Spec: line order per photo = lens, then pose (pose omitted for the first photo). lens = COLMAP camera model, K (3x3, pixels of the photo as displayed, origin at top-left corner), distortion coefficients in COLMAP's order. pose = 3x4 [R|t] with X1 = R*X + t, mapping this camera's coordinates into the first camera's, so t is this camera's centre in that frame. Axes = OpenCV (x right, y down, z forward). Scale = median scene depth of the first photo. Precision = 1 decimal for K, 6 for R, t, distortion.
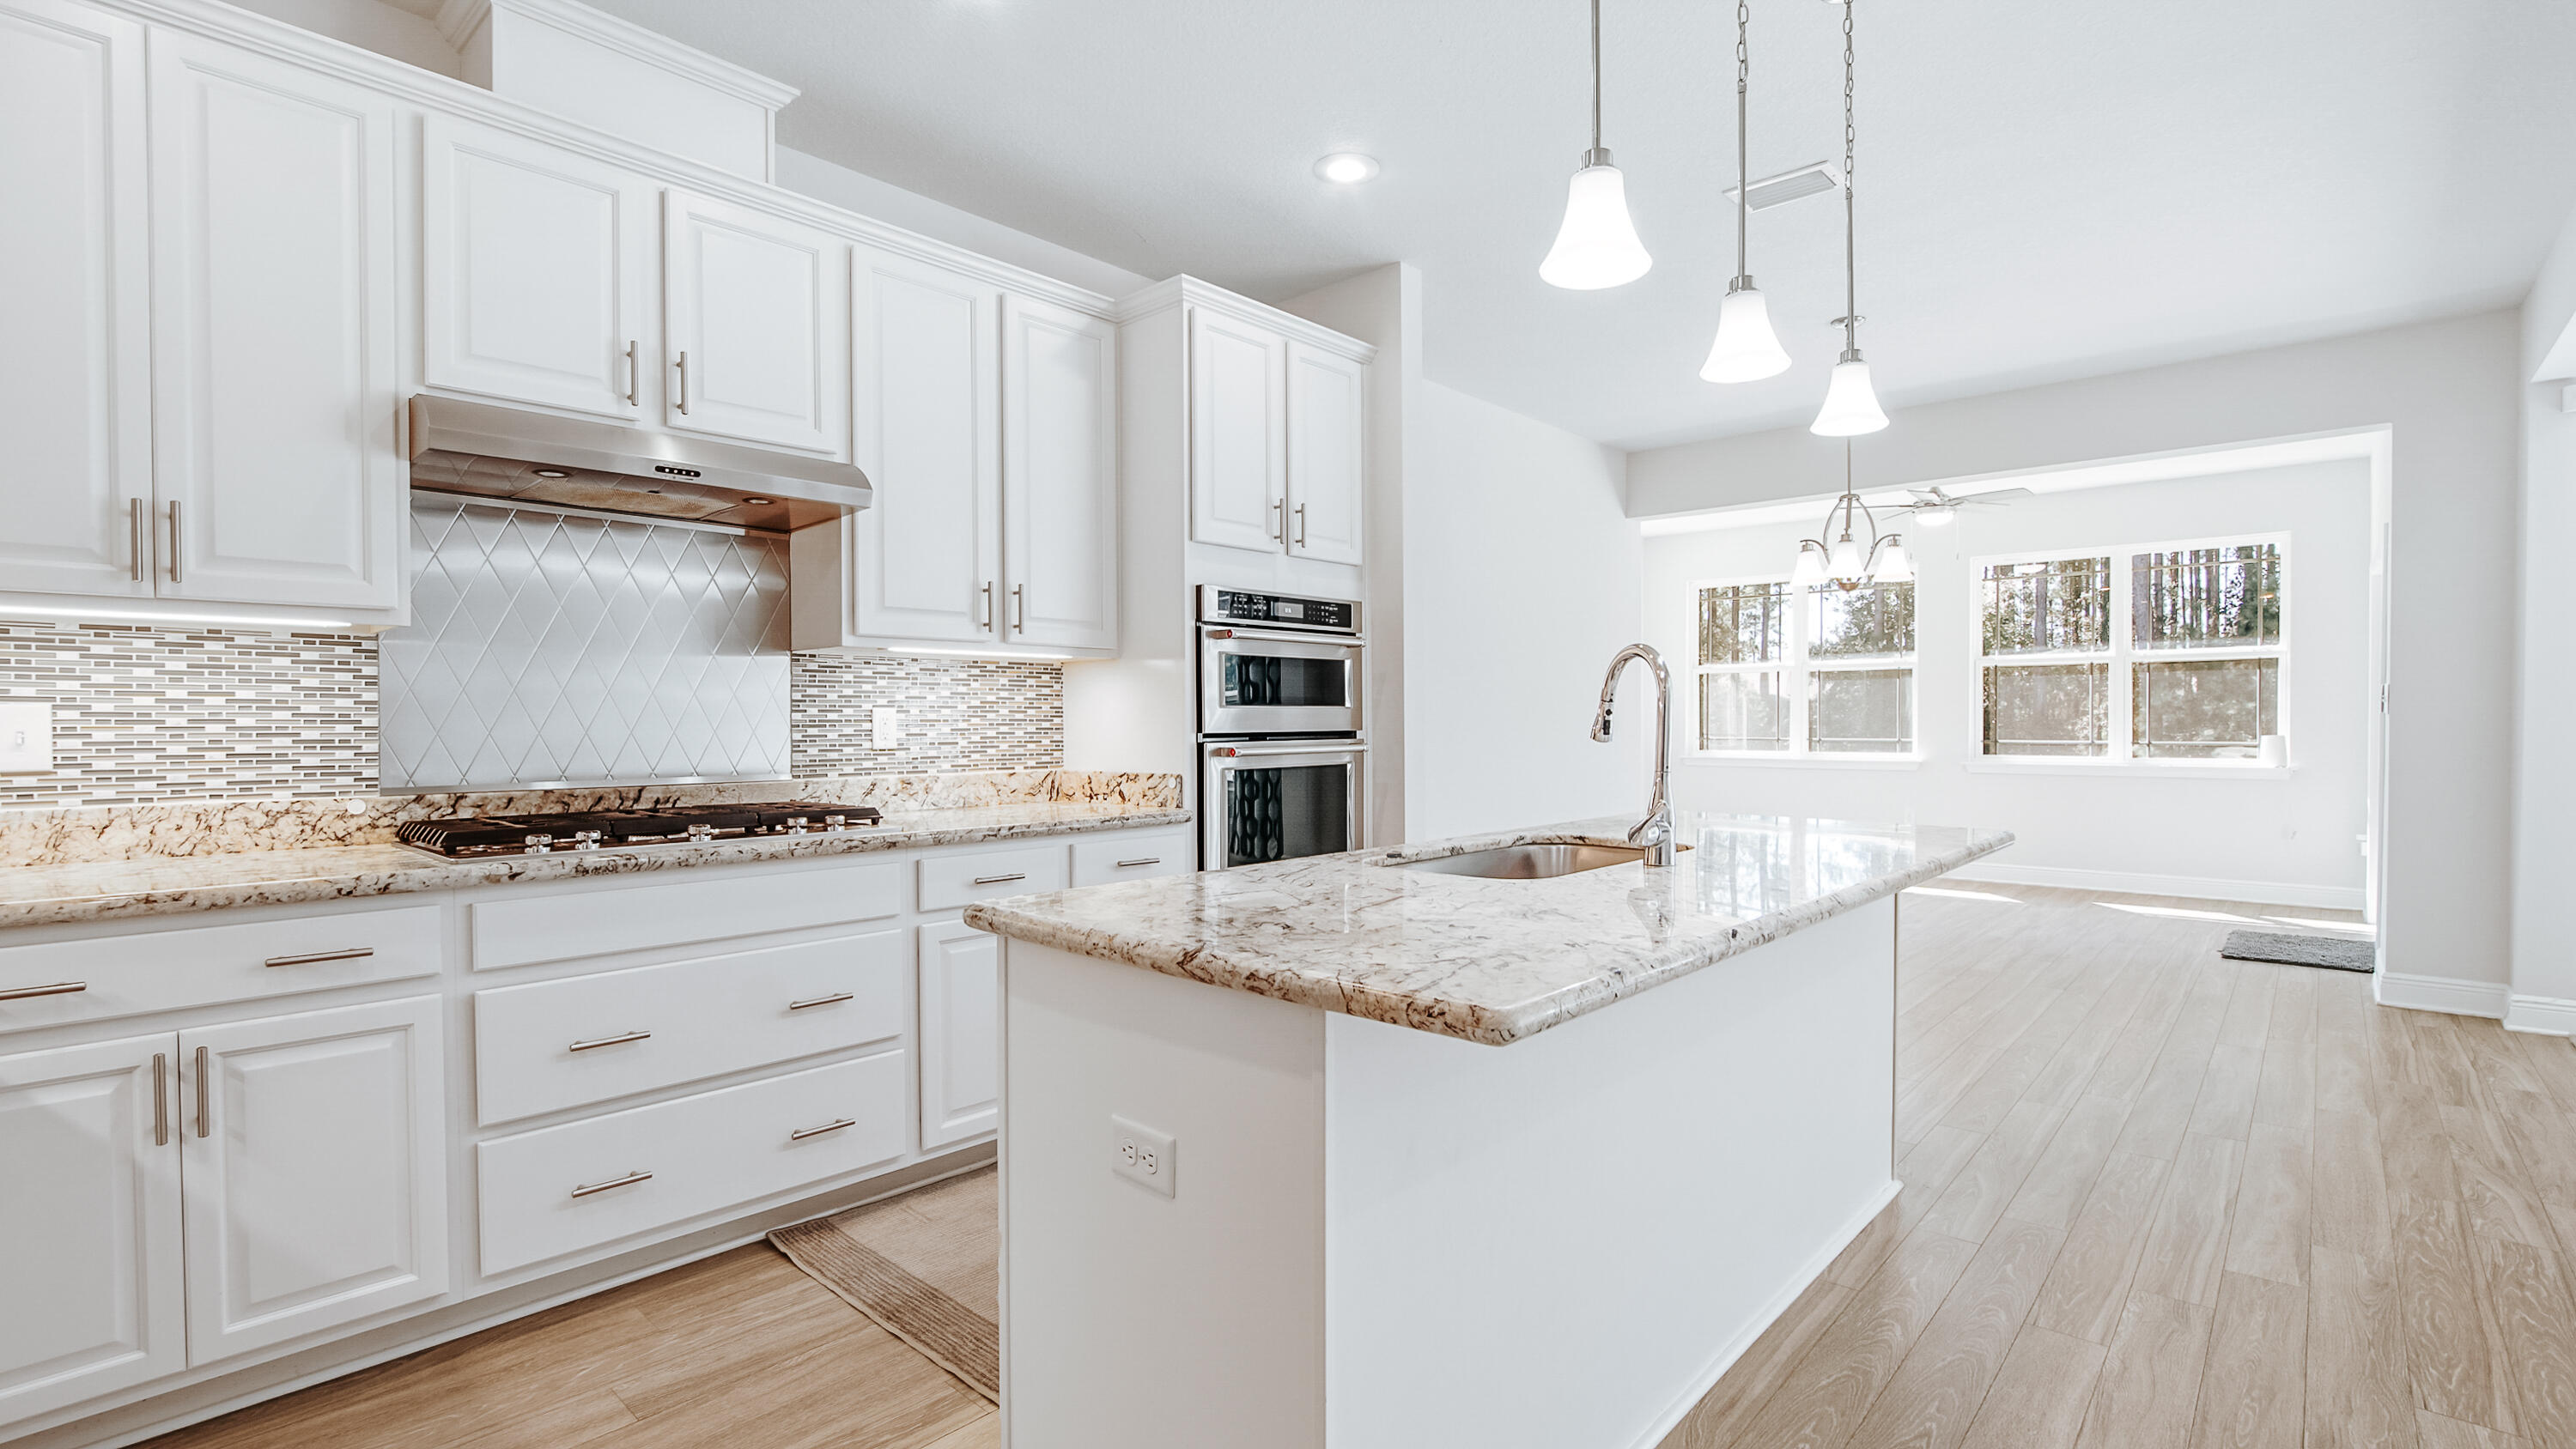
lens RADIAL K [[1187.3, 0, 1285.9], [0, 1187.3, 737.6], [0, 0, 1]] dist [0.002526, 0.000689]
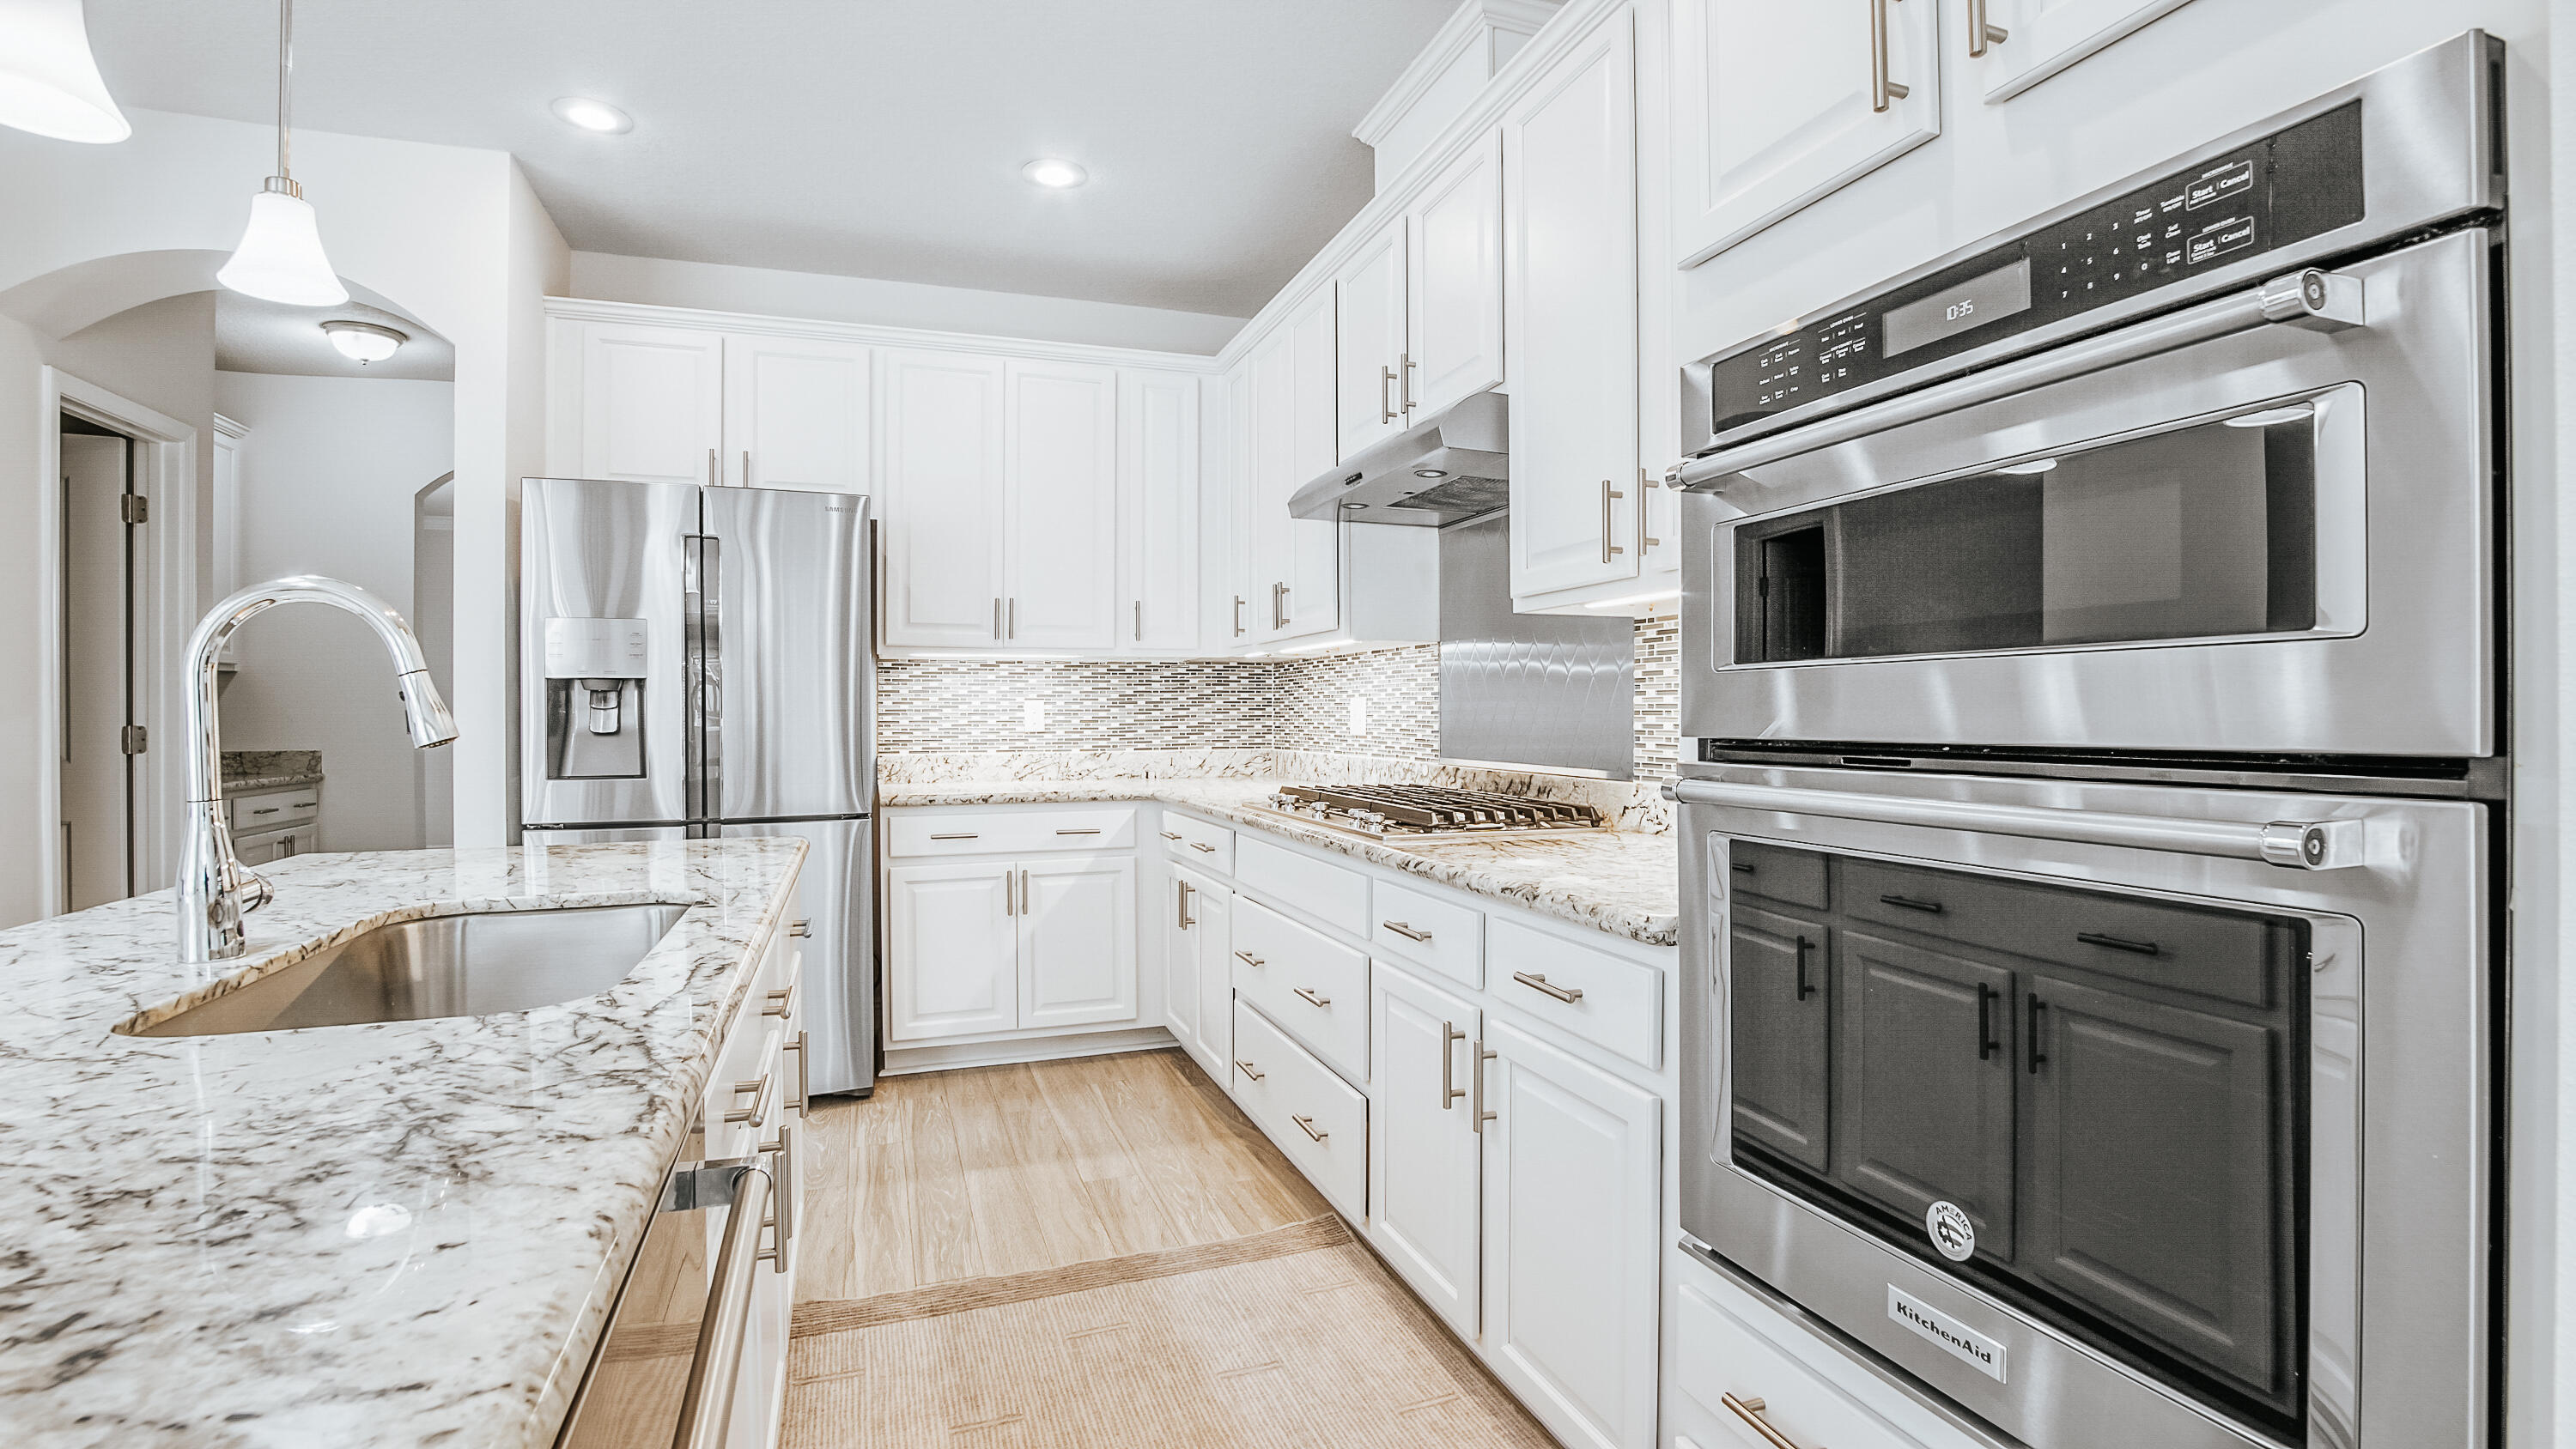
lens RADIAL K [[1187.3, 0, 1267.0], [0, 1187.3, 713.7], [0, 0, 1]] dist [0.002526, 0.000689]
pose [[-0.489322, 0.008443, -0.872062, 0.496980], [-0.002053, 0.999939, 0.010833, -0.022164], [0.872101, 0.007091, -0.489275, 1.509847]]
